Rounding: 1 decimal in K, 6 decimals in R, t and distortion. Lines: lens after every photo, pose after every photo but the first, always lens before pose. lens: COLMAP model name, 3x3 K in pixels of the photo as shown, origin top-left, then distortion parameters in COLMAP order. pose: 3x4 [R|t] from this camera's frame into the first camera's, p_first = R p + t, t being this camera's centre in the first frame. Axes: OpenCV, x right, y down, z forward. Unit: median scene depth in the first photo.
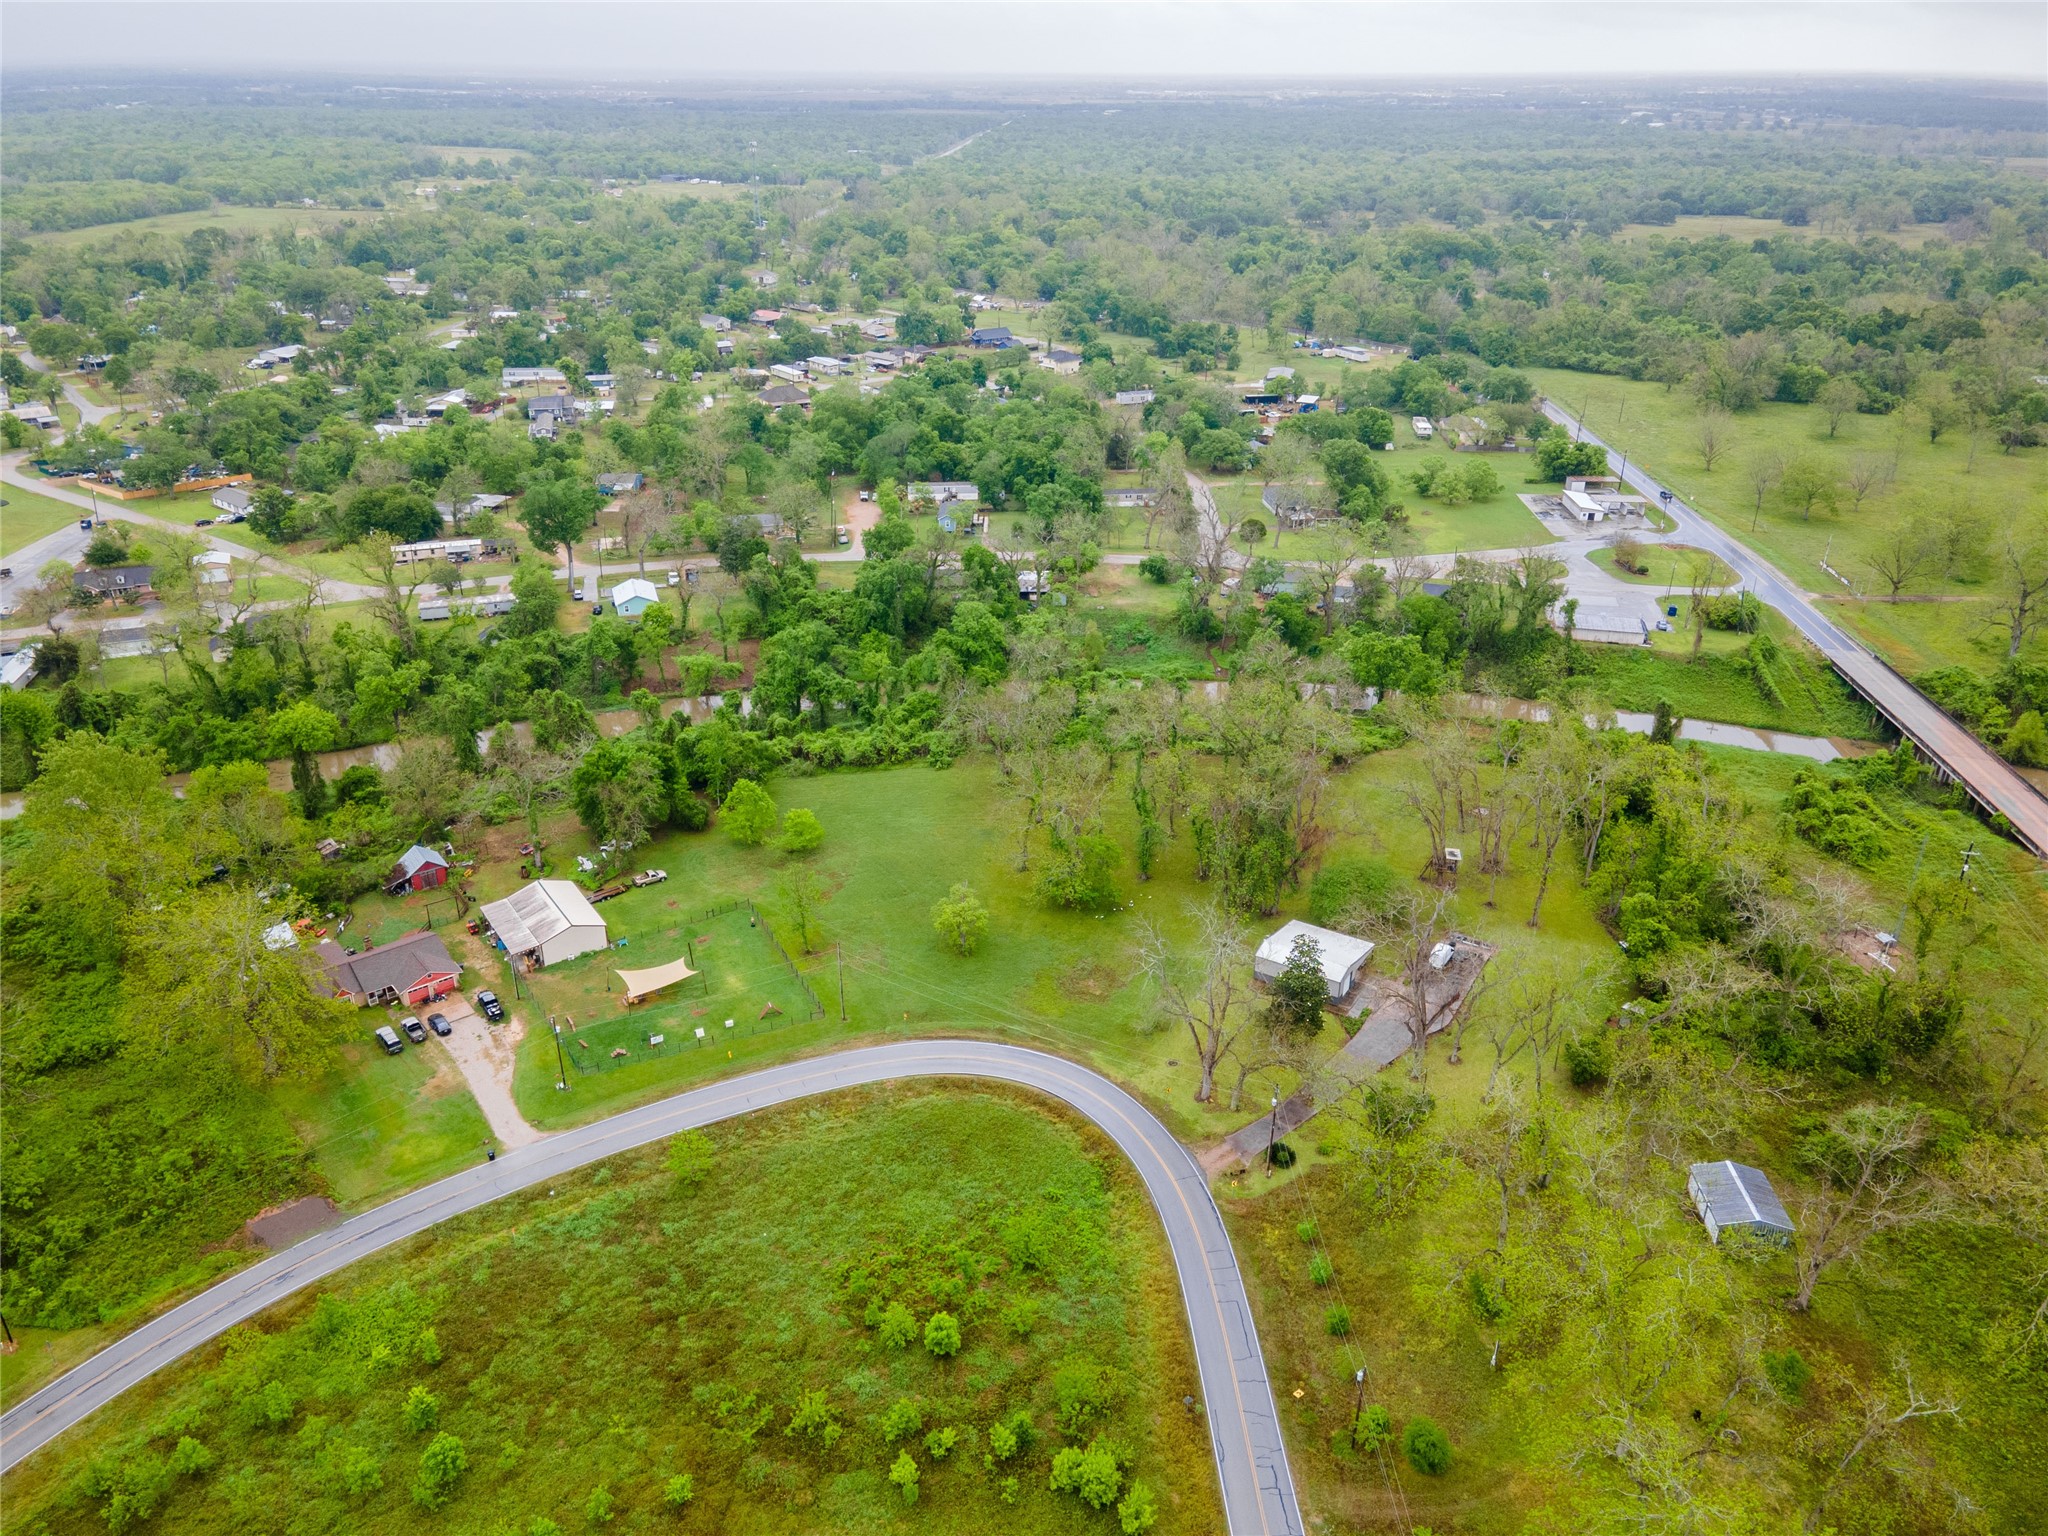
lens RADIAL K [[1485.2, 0, 1016.8], [0, 1485.2, 768.1], [0, 0, 1]] dist [0.037521, 0.020286]
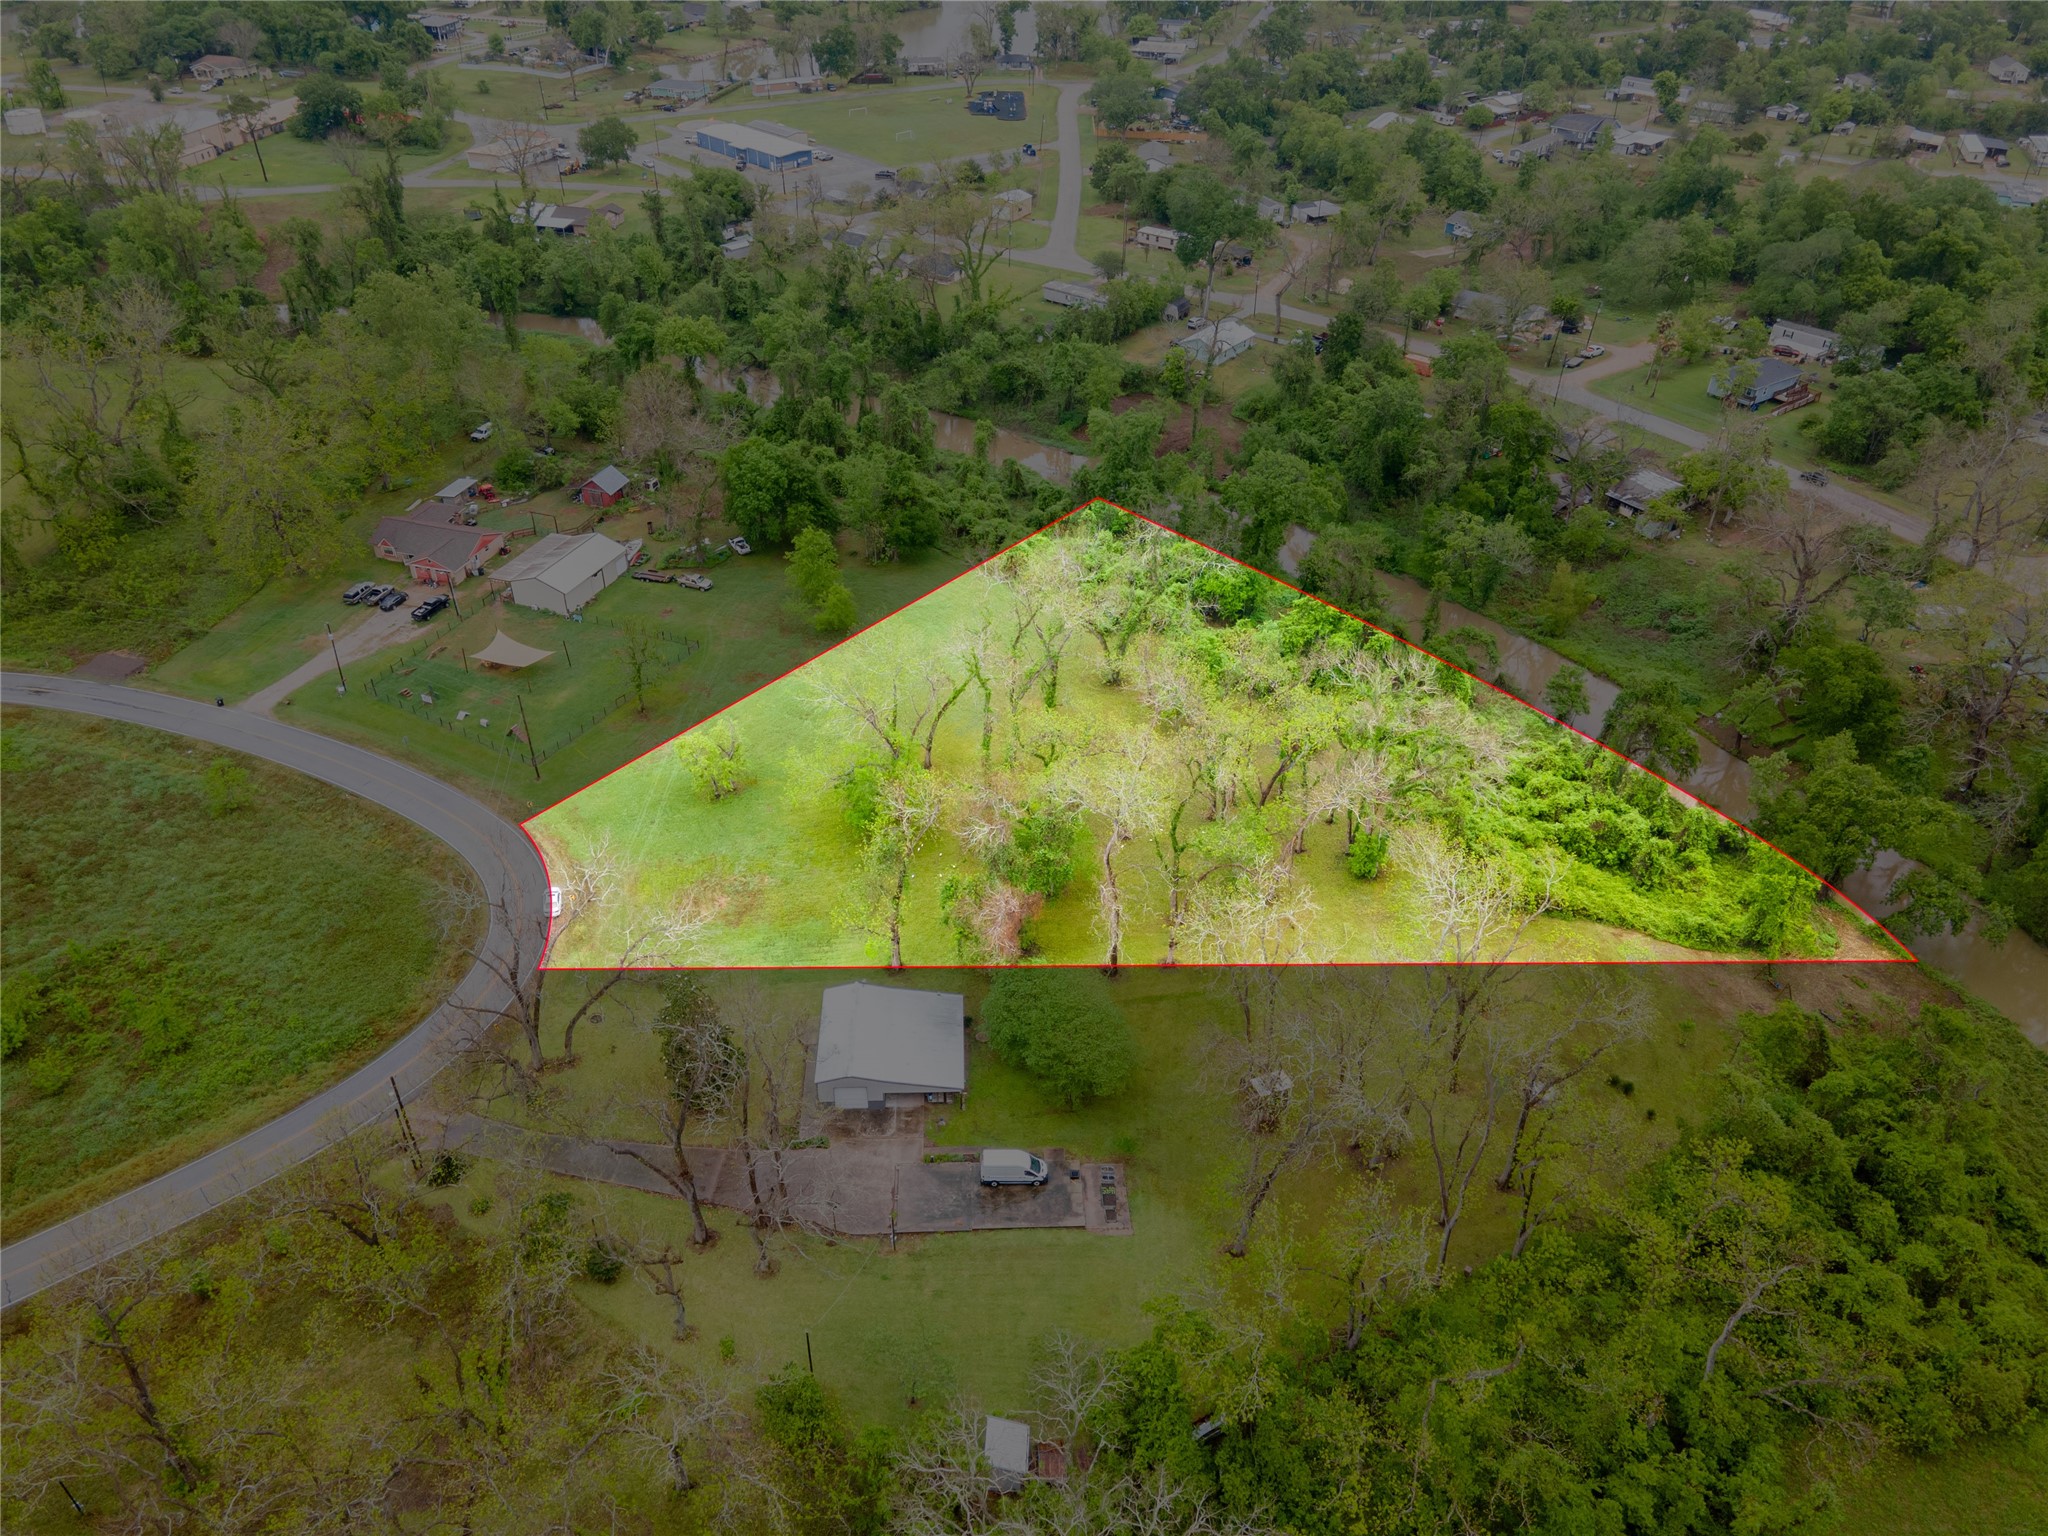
lens RADIAL K [[1485.2, 0, 1014.8], [0, 1485.2, 761.9], [0, 0, 1]] dist [0.037521, 0.020286]
pose [[0.570250, 0.482234, -0.665031, 0.681779], [-0.360194, 0.874370, 0.325173, -0.254176], [0.738292, 0.054111, 0.672307, 0.614826]]
